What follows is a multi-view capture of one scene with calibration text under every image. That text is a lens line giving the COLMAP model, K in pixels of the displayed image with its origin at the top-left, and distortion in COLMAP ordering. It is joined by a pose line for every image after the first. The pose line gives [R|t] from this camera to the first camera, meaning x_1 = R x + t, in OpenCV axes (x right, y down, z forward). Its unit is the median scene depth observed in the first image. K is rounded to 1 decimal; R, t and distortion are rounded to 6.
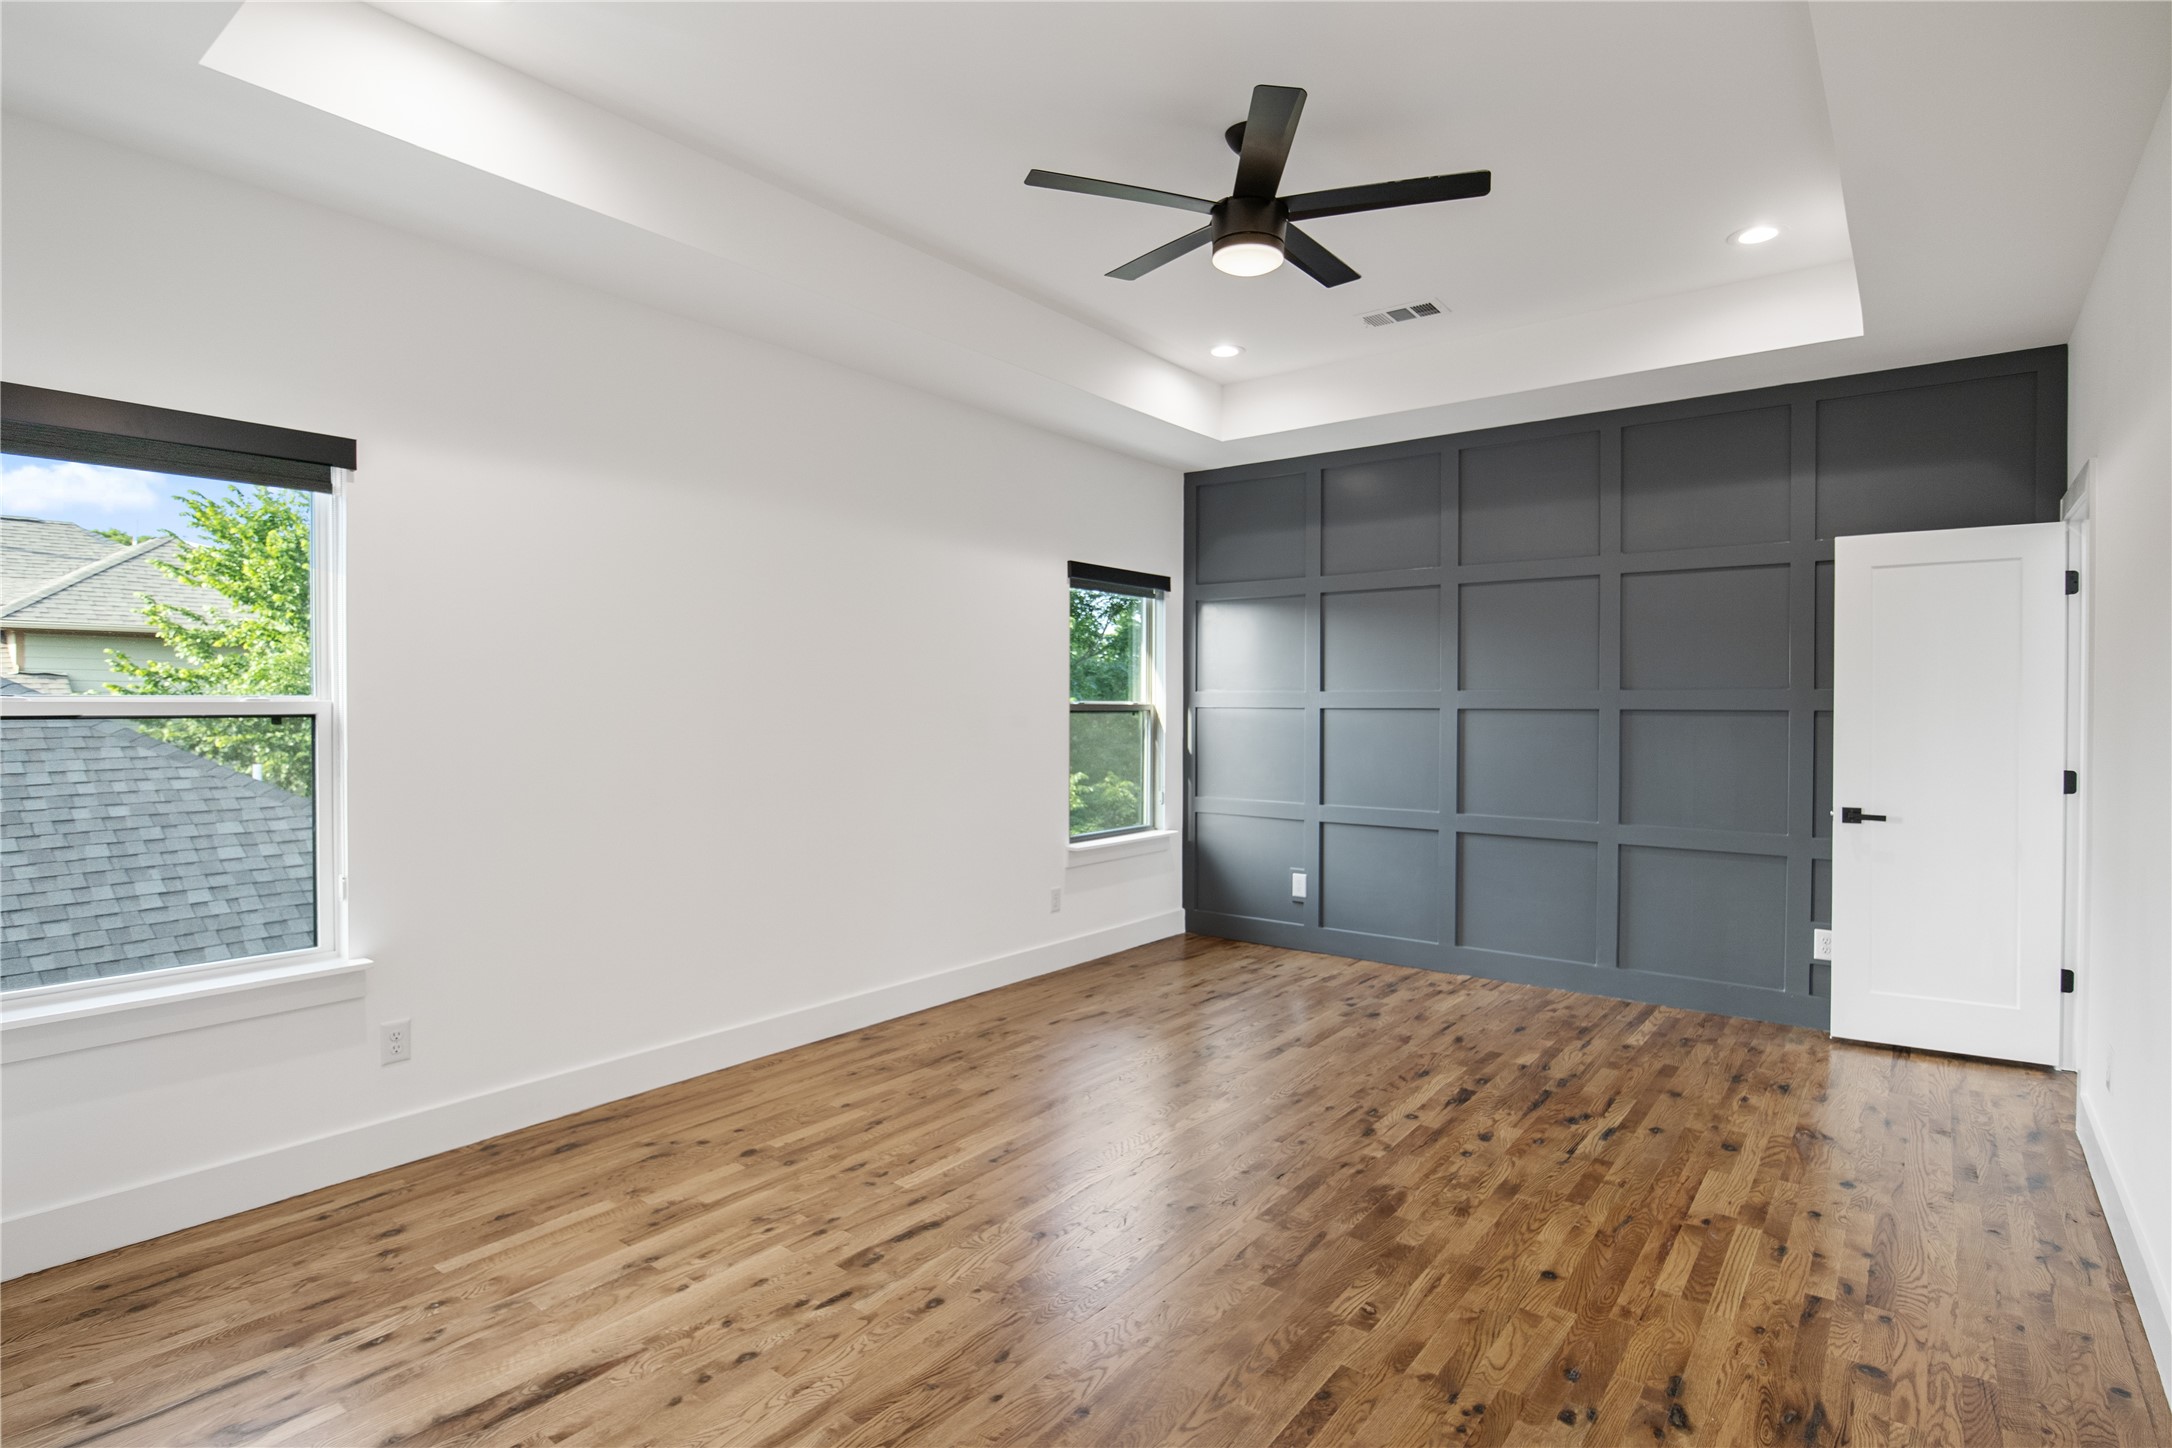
lens RADIAL K [[1082.3, 0, 1085.6], [0, 1082.3, 706.7], [0, 0, 1]] dist [-0.016461, 0.000059]
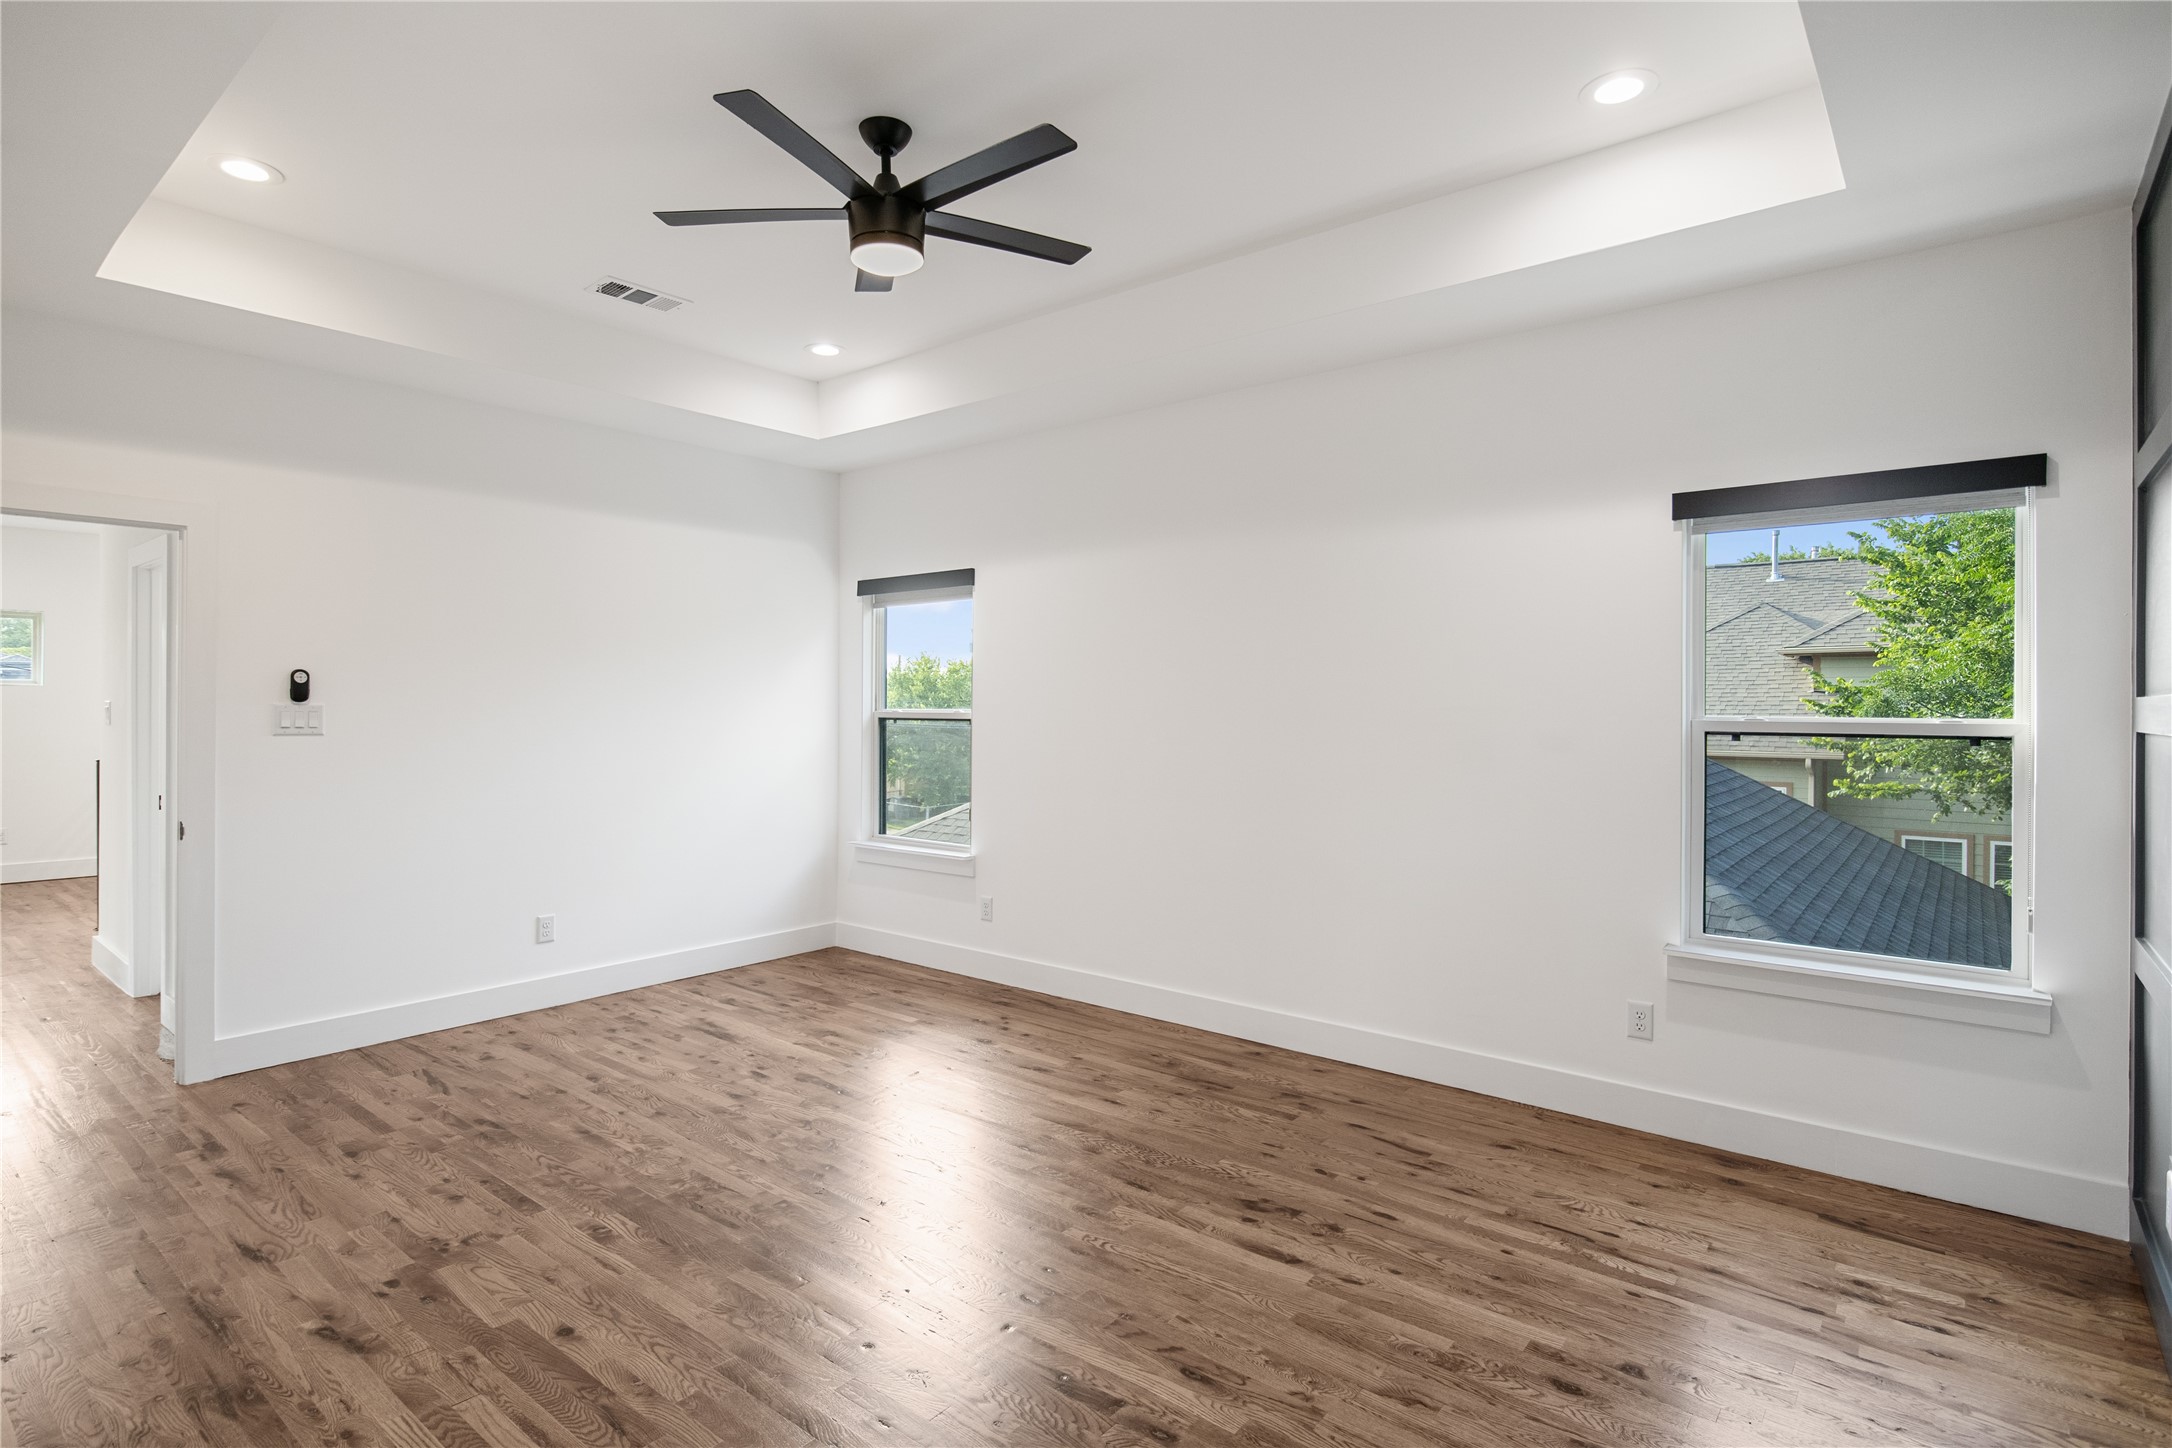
lens RADIAL K [[1082.3, 0, 1086.2], [0, 1082.3, 723.6], [0, 0, 1]] dist [-0.016461, 0.000059]
pose [[-0.016462, 0.011535, -0.999798, 0.907200], [-0.011767, 0.999862, 0.011729, -0.005806], [0.999795, 0.011958, -0.016324, 0.986338]]
